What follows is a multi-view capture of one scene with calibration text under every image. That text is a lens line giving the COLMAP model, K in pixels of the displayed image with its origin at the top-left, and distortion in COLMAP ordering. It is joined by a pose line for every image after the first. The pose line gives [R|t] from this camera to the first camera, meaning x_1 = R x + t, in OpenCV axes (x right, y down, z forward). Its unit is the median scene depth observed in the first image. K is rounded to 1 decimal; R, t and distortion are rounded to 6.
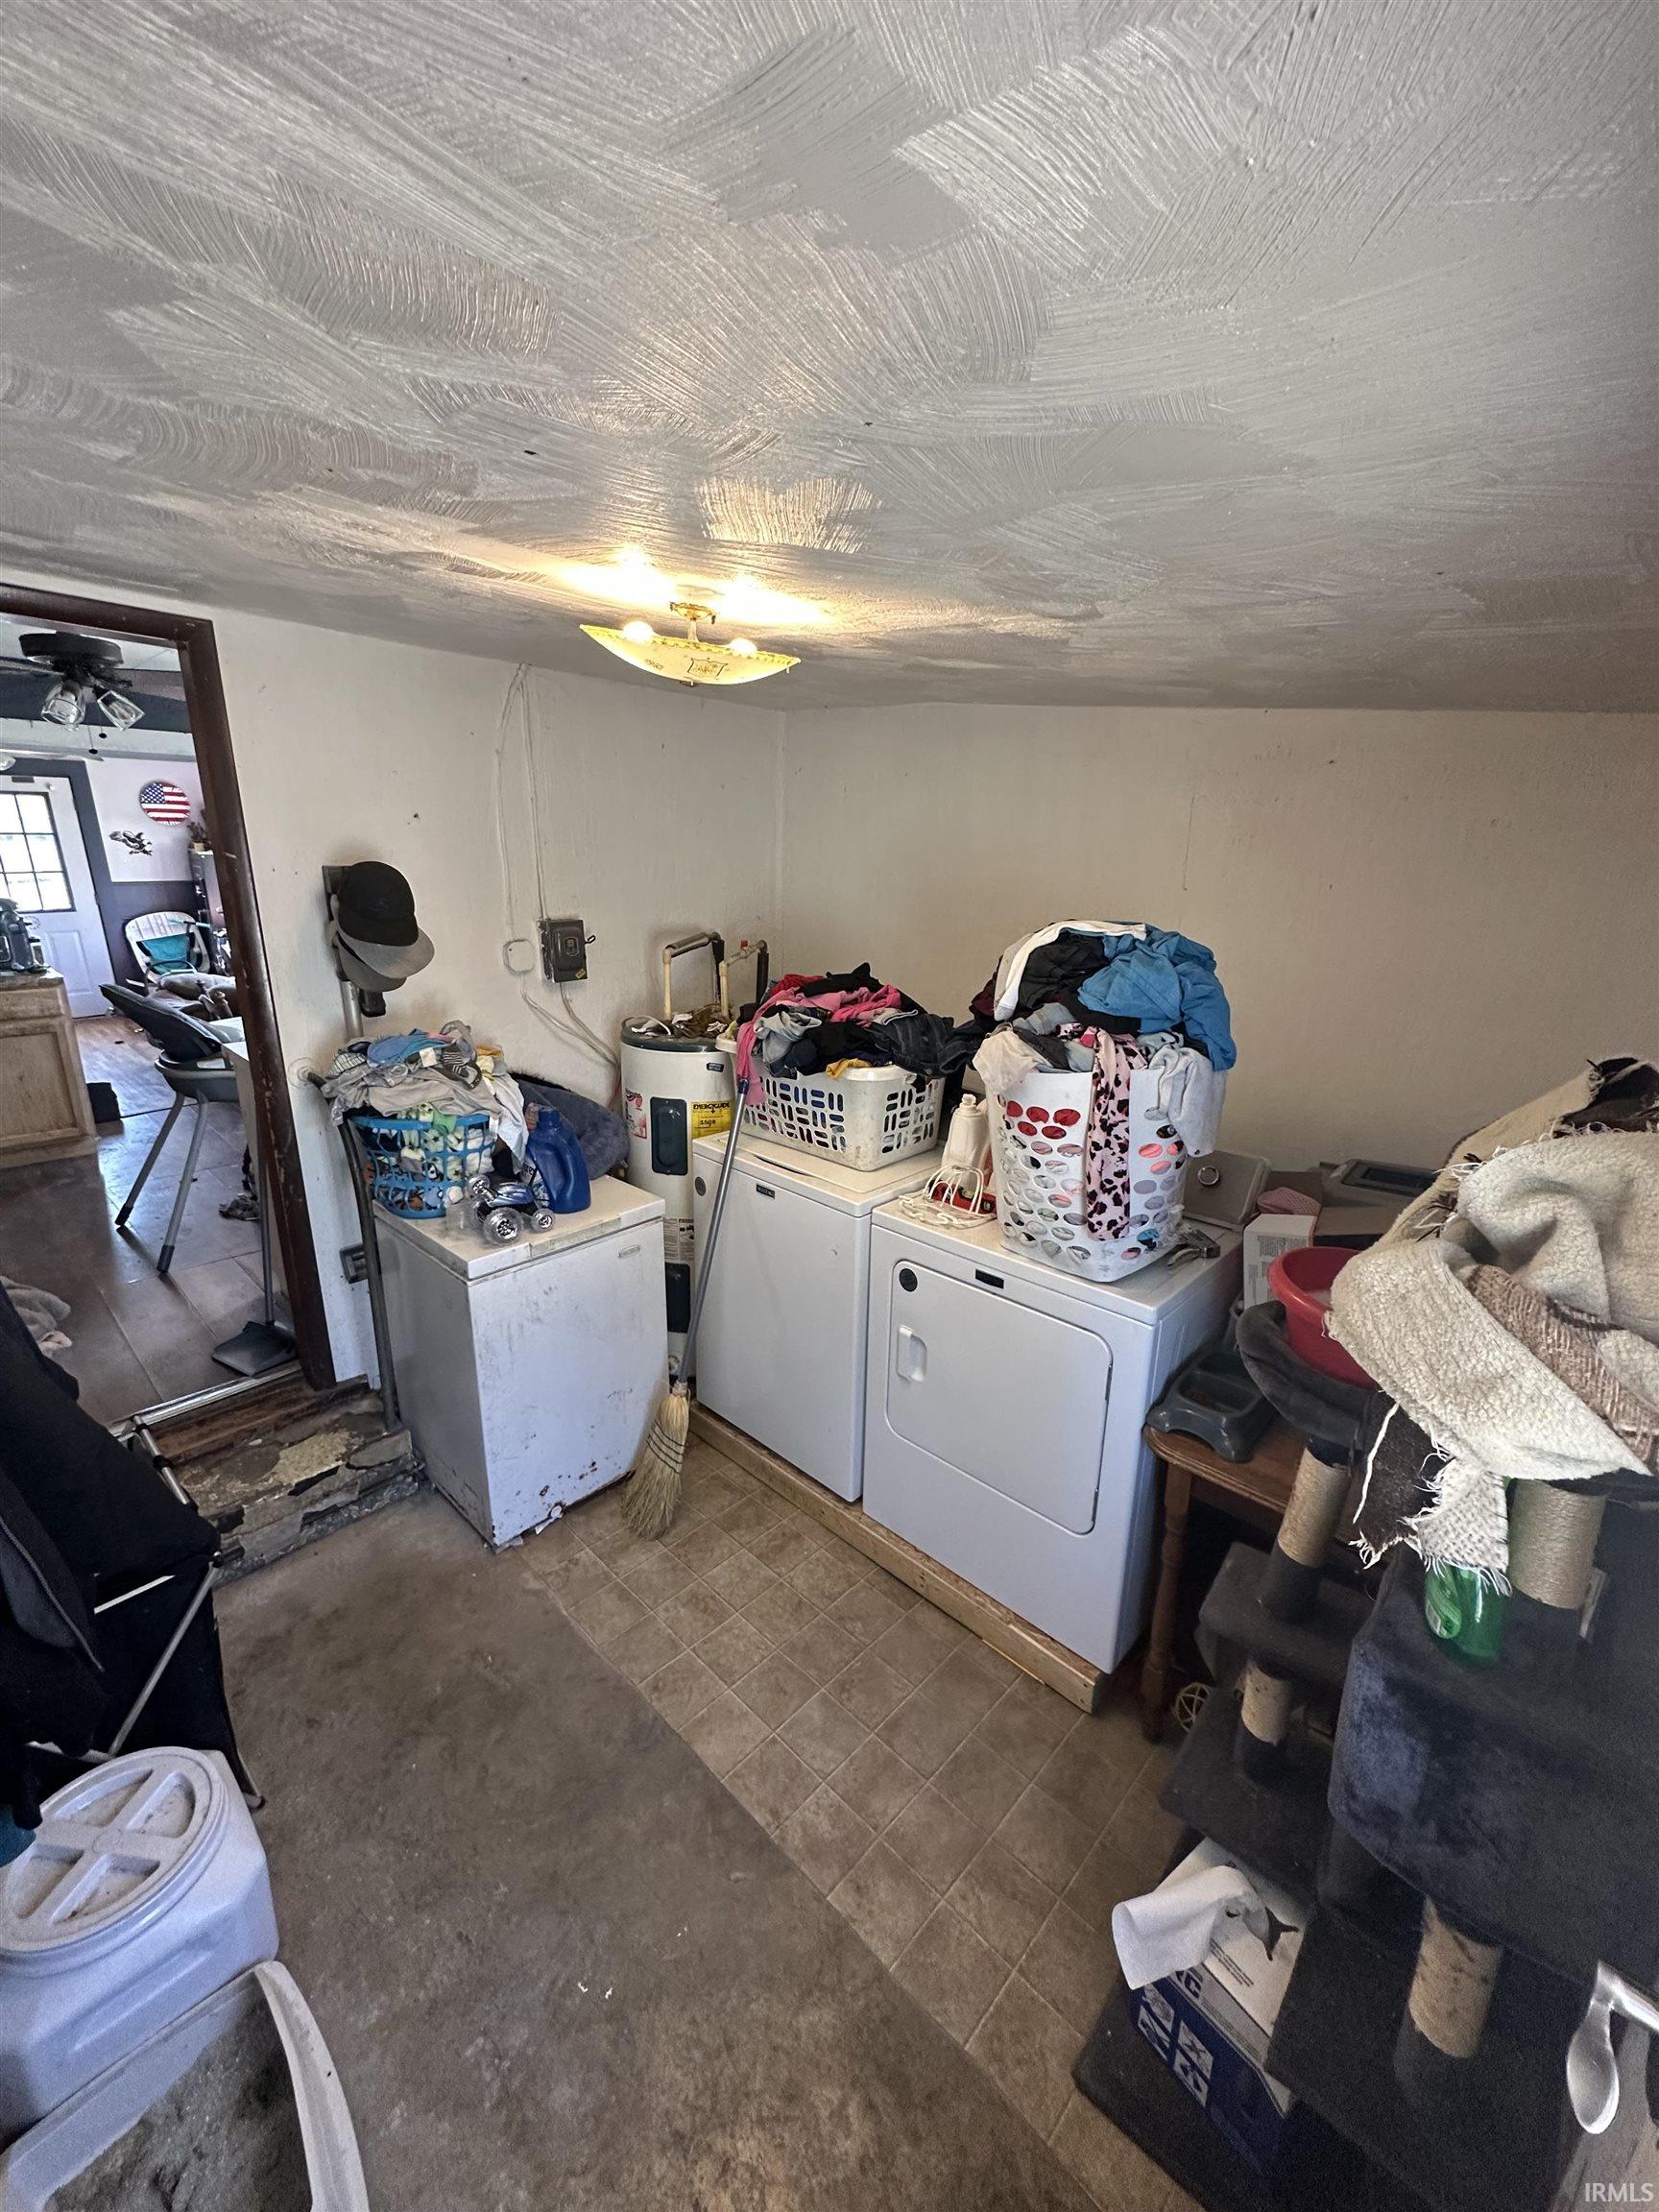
lens RADIAL K [[881.2, 0, 829.0], [0, 881.2, 1105.4], [0, 0, 1]] dist [0.001938, 0.000171]
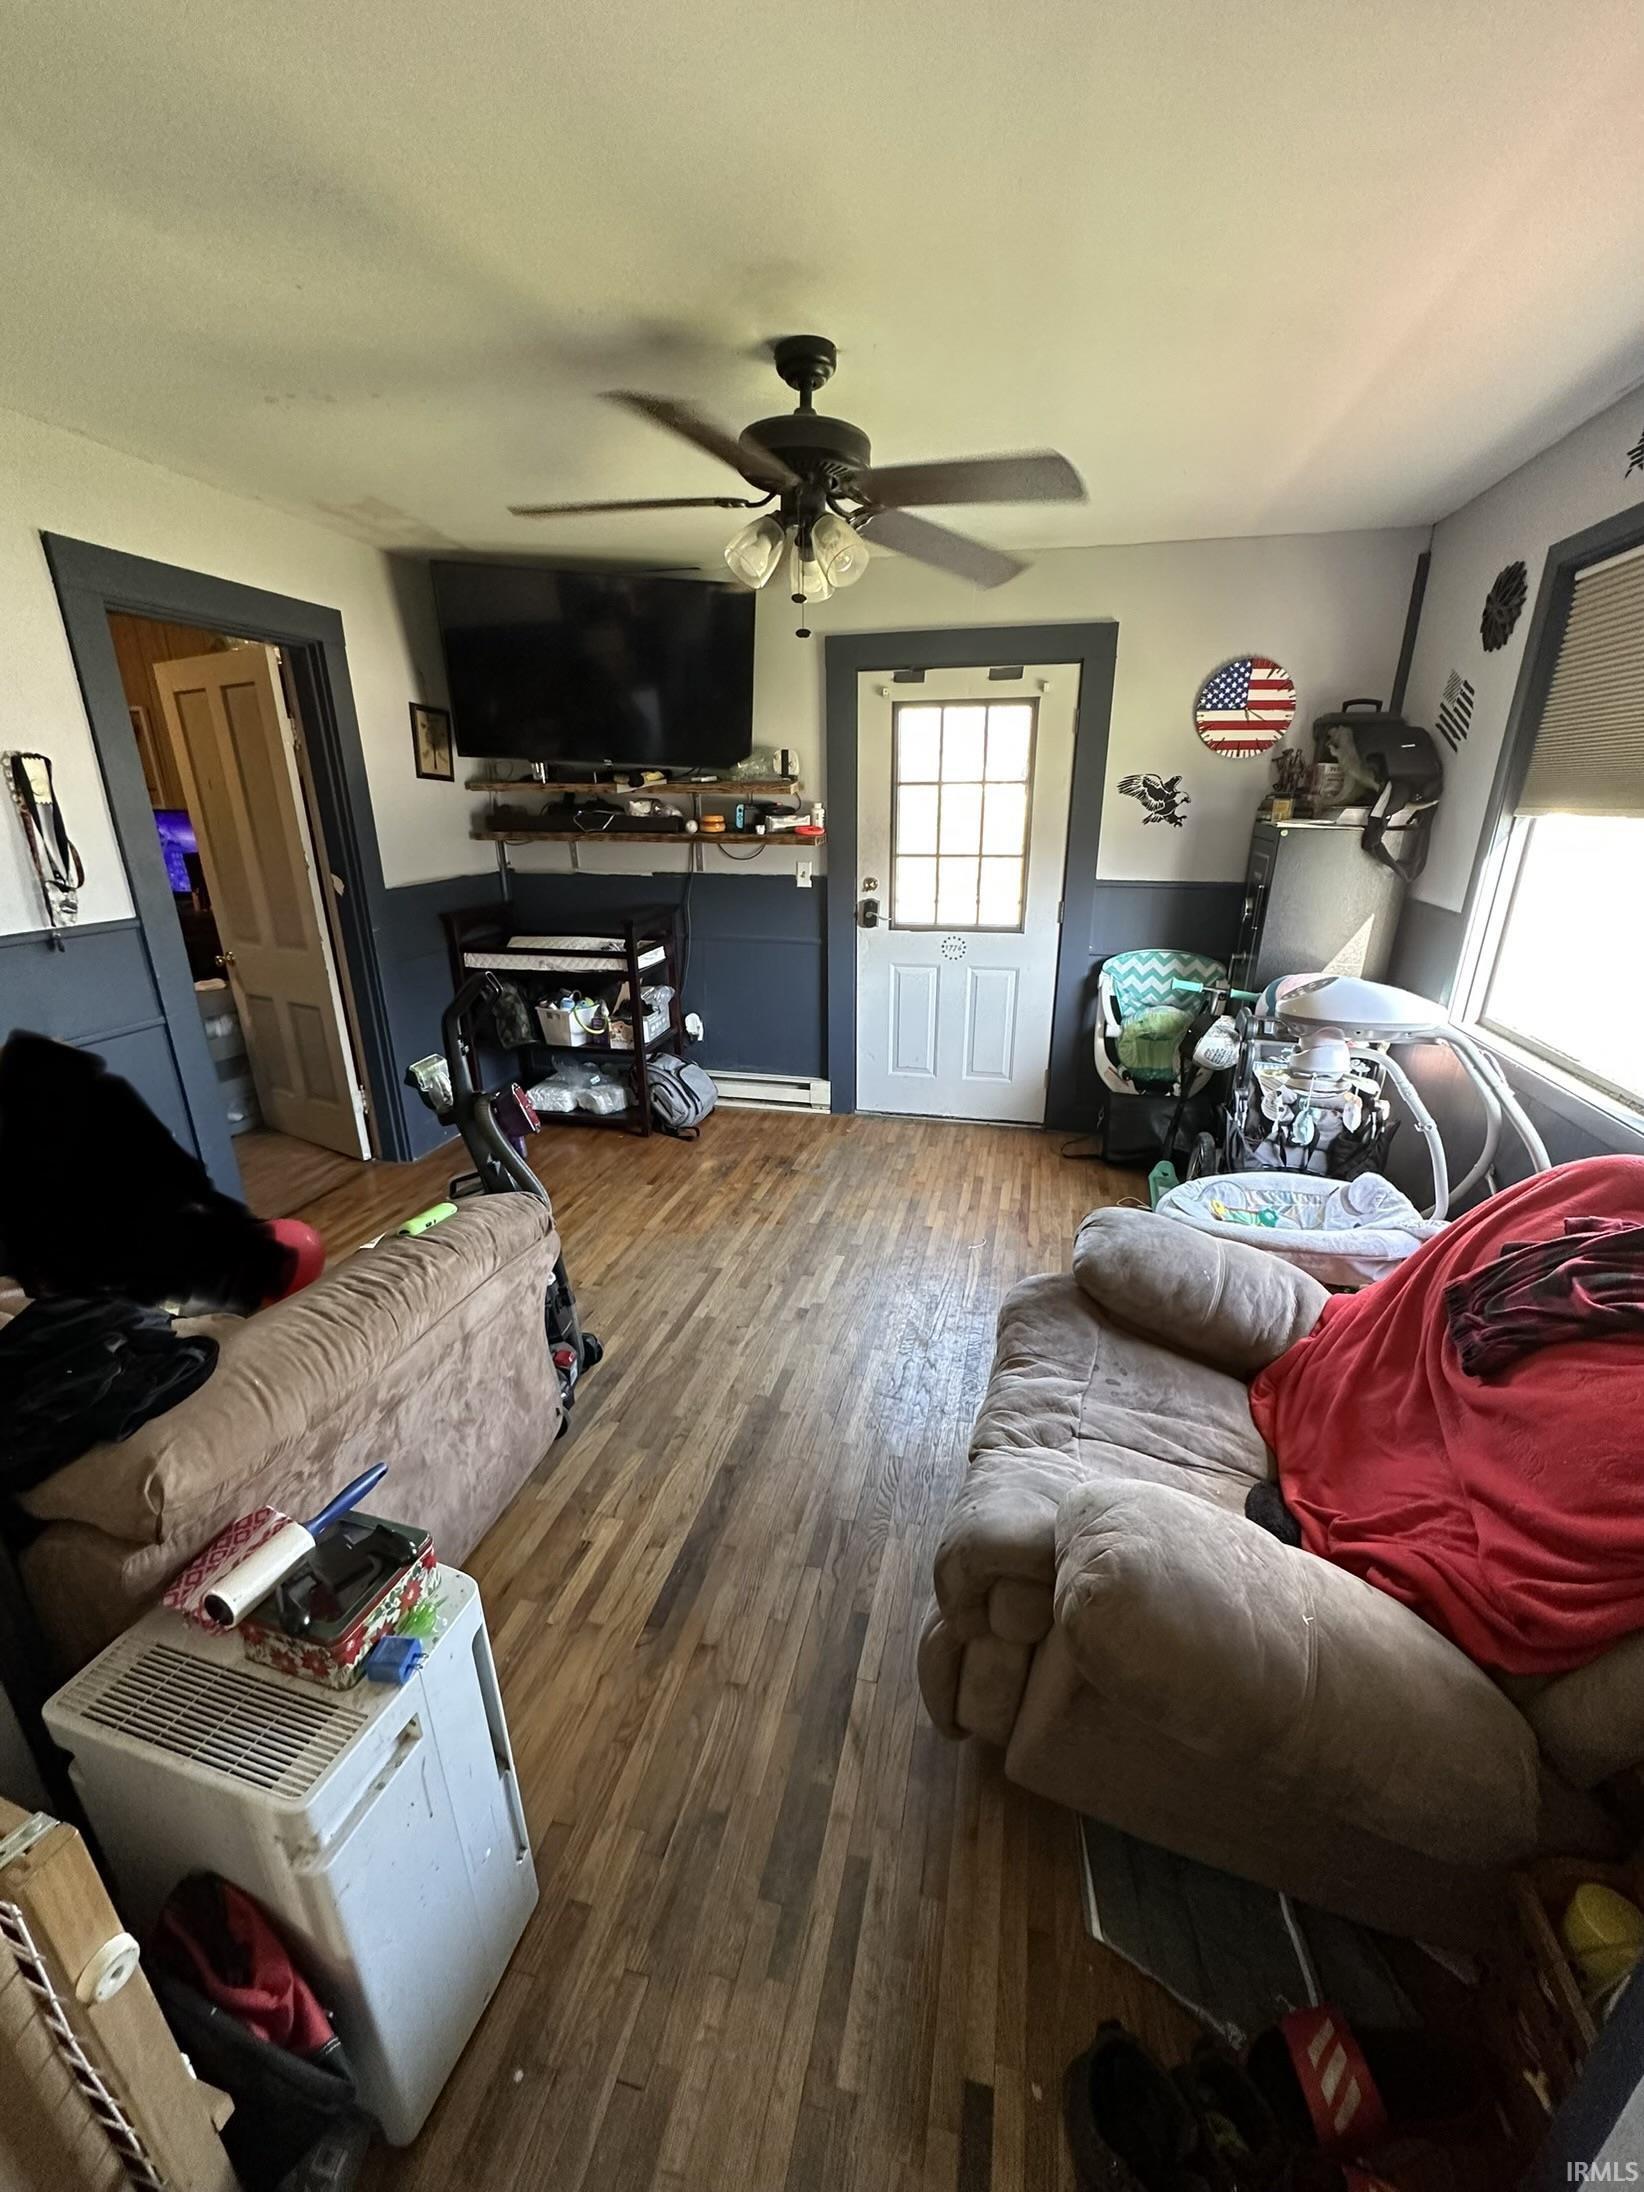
lens RADIAL K [[873.2, 0, 817.9], [0, 873.2, 1105.5], [0, 0, 1]] dist [0.001938, 0.000171]
pose [[0.498667, 0.283646, -0.819070, -0.453053], [-0.240248, 0.953150, 0.183810, -0.185320], [0.832834, 0.105120, 0.543450, 0.617472]]
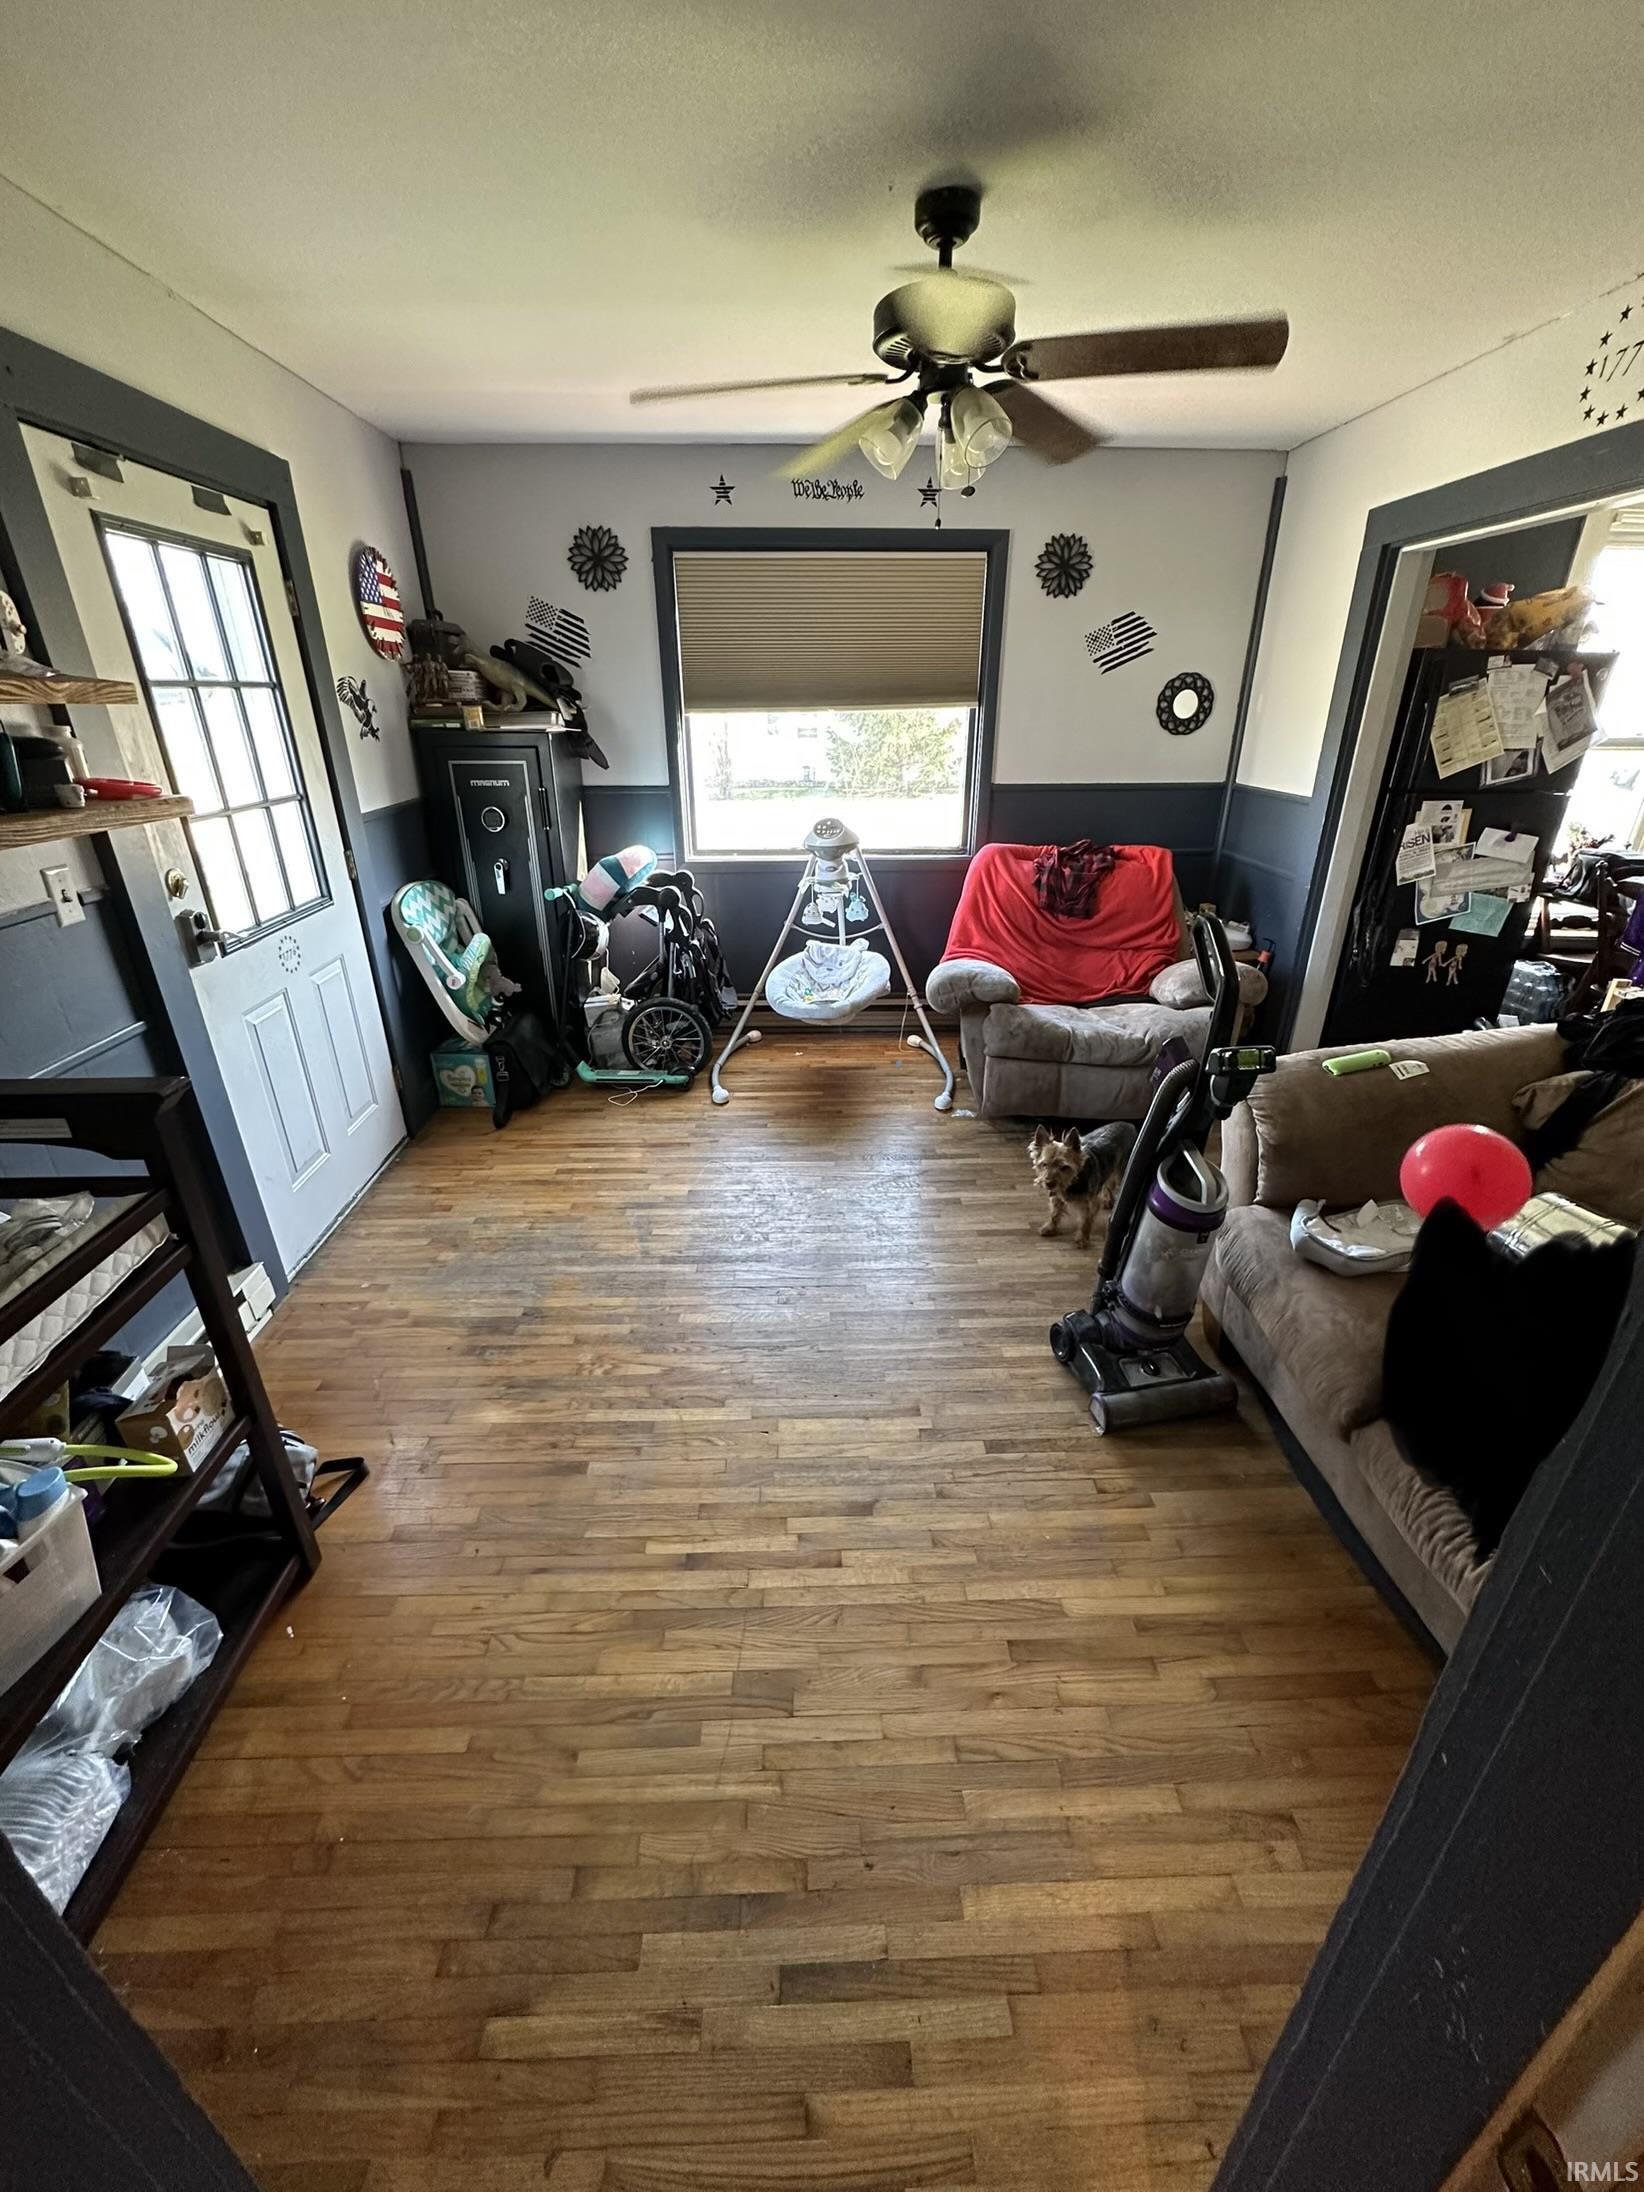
lens RADIAL K [[873.2, 0, 824.3], [0, 873.2, 1099.7], [0, 0, 1]] dist [0.001938, 0.000171]
pose [[0.706073, -0.303397, 0.639853, -0.950534], [0.202926, 0.952363, 0.227651, -0.180243], [-0.678441, -0.030895, 0.734005, 0.575377]]
